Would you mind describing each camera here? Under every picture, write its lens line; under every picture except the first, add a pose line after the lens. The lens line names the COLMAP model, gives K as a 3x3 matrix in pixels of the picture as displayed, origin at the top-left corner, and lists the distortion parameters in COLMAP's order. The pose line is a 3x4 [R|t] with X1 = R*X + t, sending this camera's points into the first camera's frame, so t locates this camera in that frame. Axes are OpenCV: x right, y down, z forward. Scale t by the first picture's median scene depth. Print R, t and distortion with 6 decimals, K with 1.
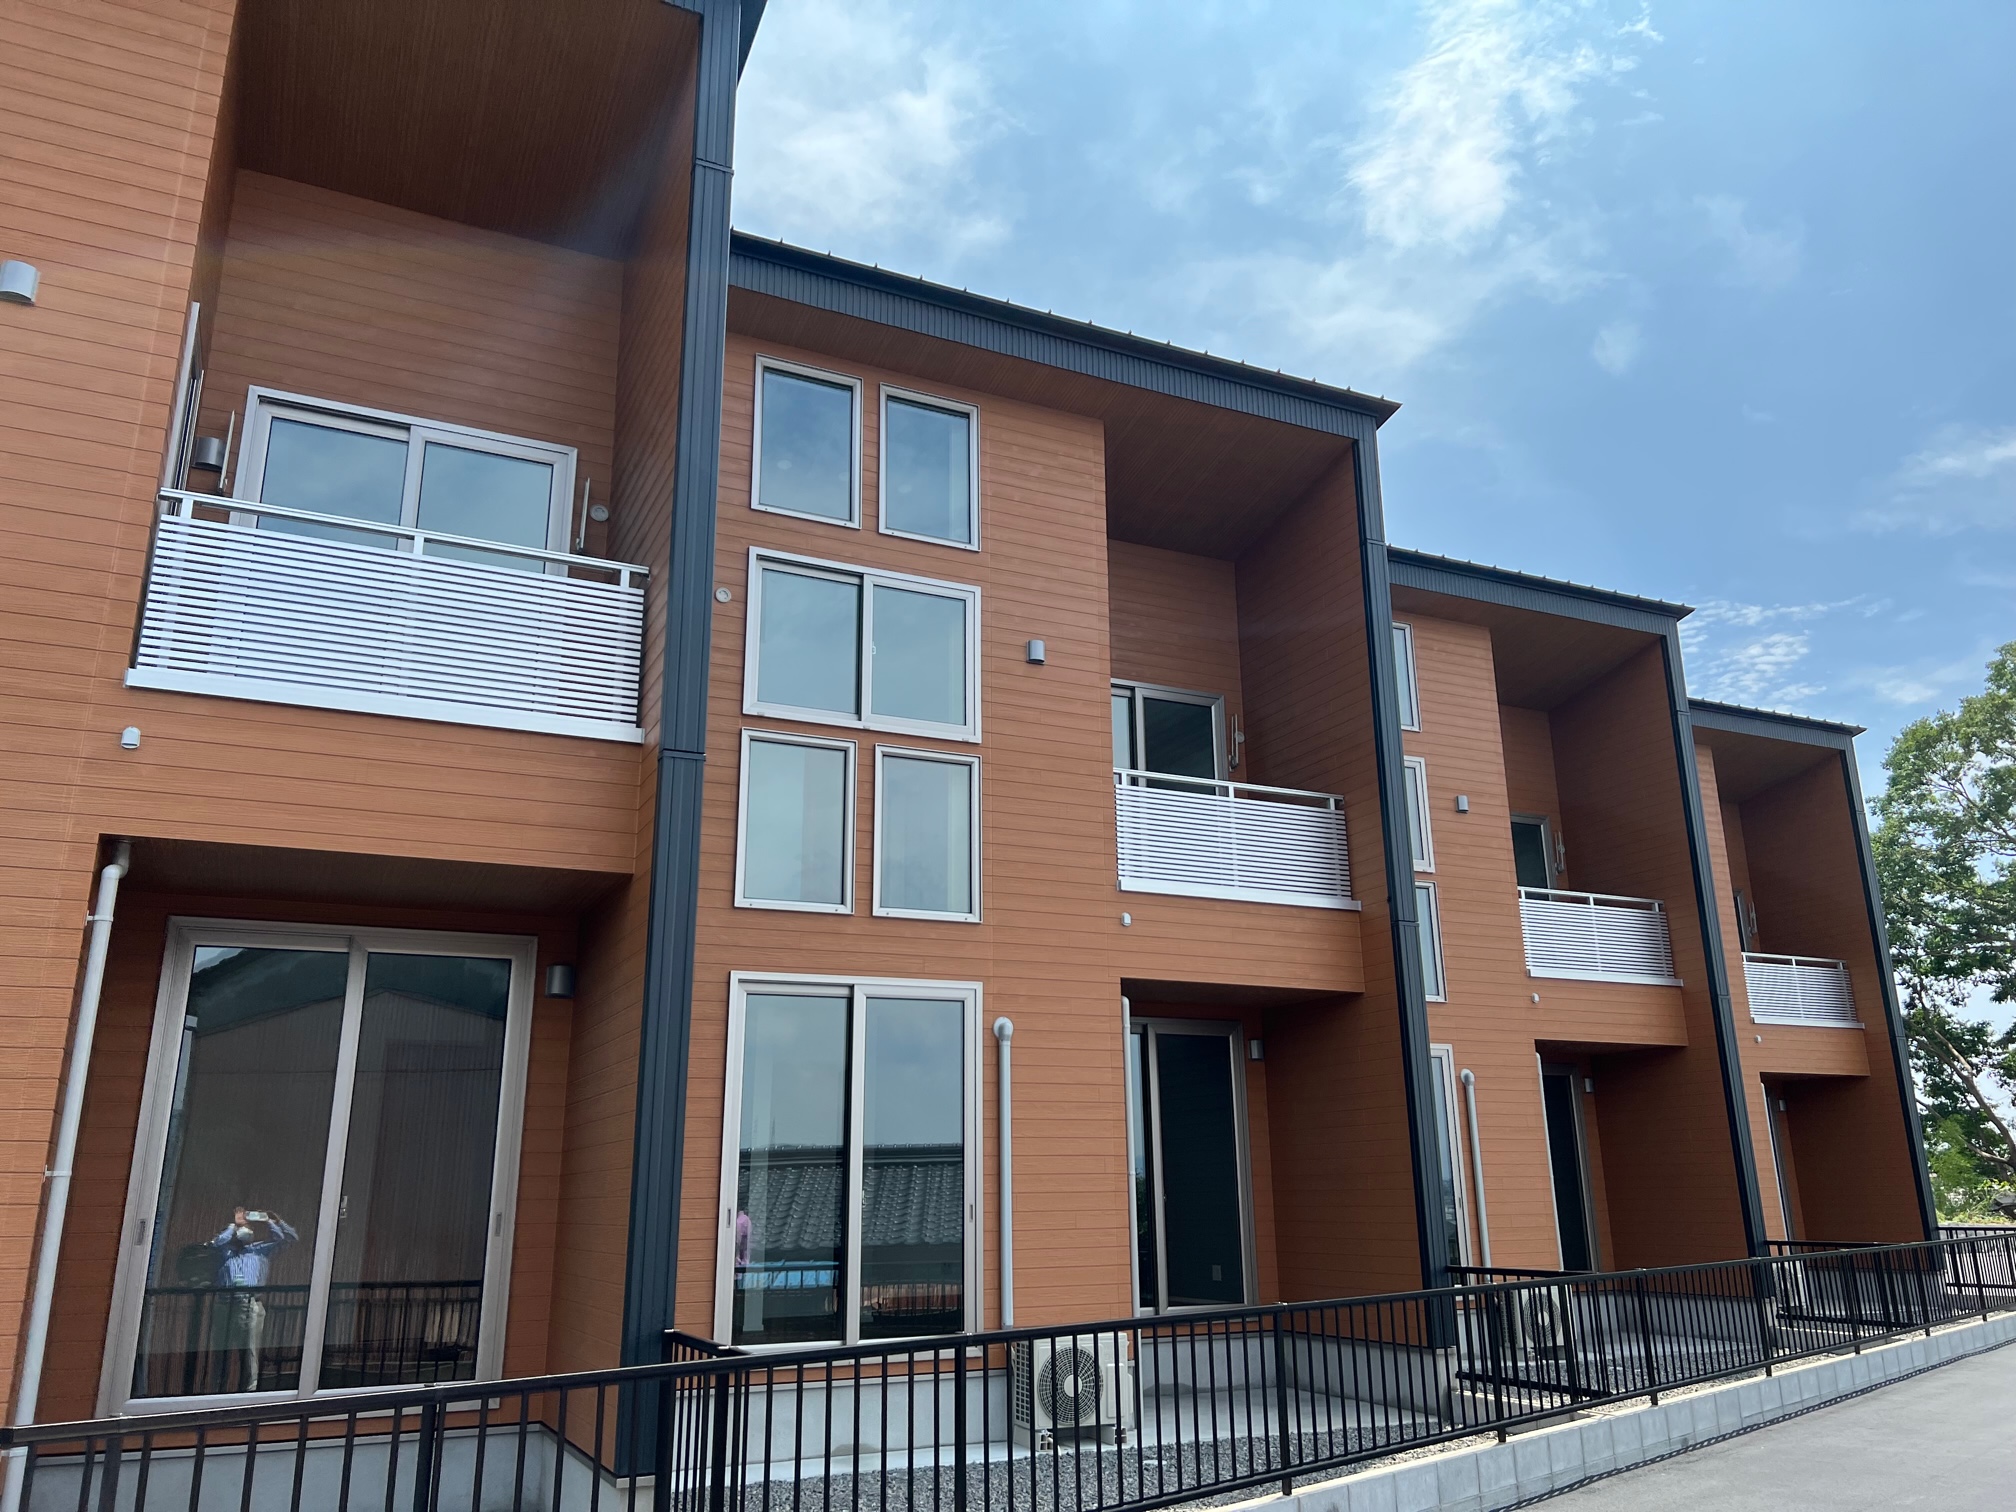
lens RADIAL K [[1527.3, 0, 1008.0], [0, 1527.3, 756.0], [0, 0, 1]] dist [0.111582, -0.187111]
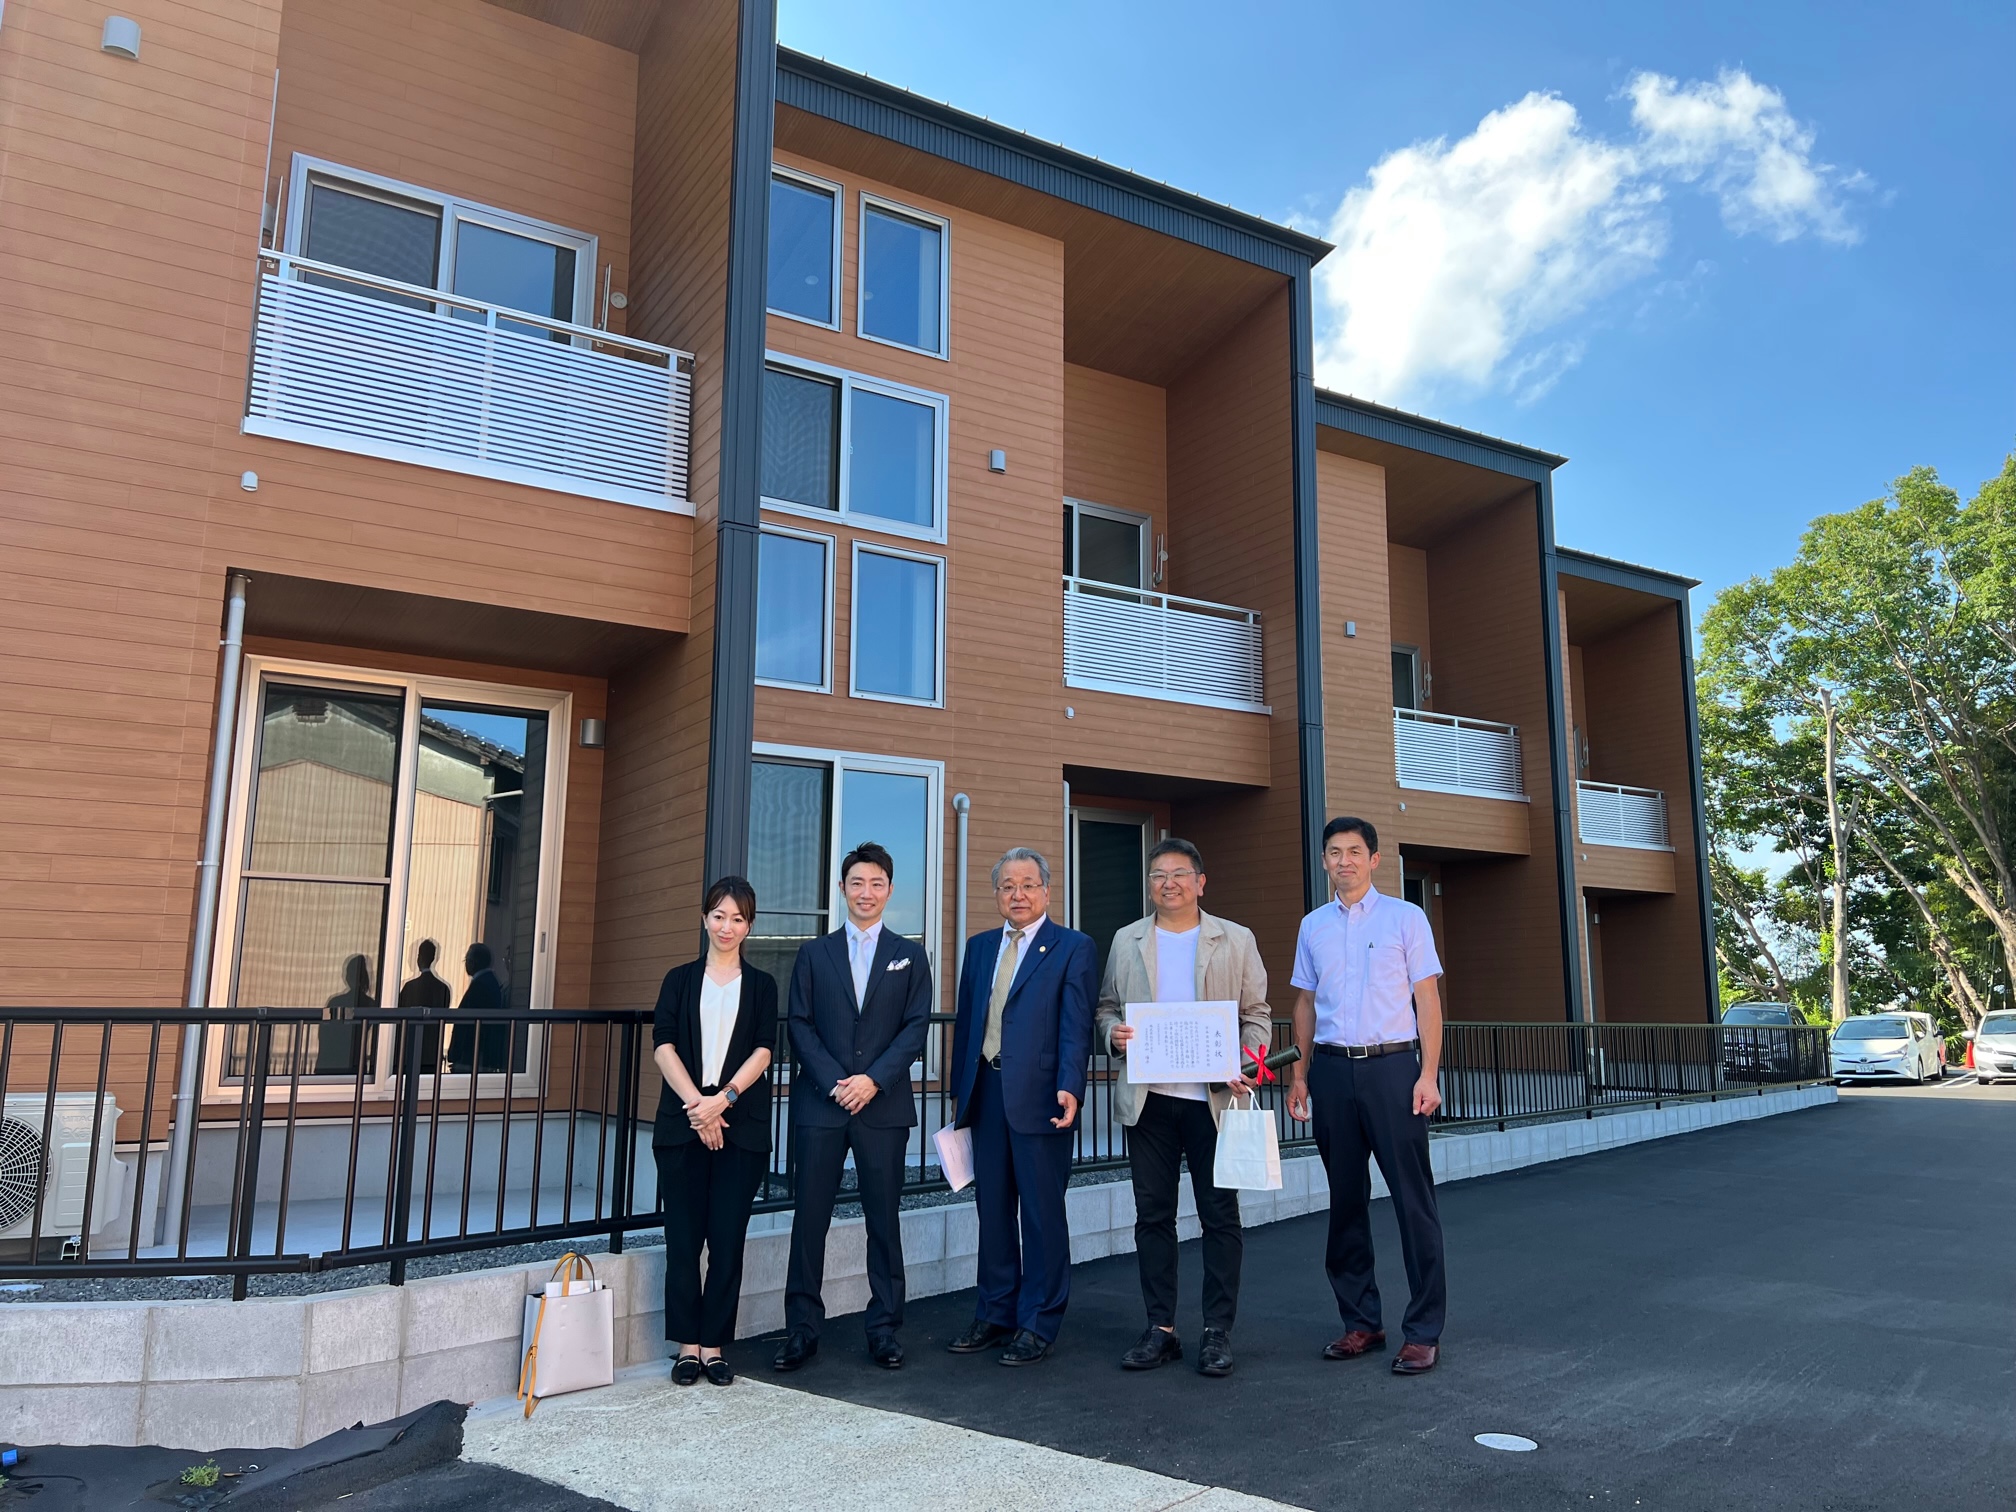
lens RADIAL K [[1527.3, 0, 1008.0], [0, 1527.3, 756.0], [0, 0, 1]] dist [0.111582, -0.187111]
pose [[0.994268, 0.036226, 0.100592, -0.071854], [-0.047057, 0.993093, 0.107476, 0.020198], [-0.096004, -0.111594, 0.989106, -0.083279]]
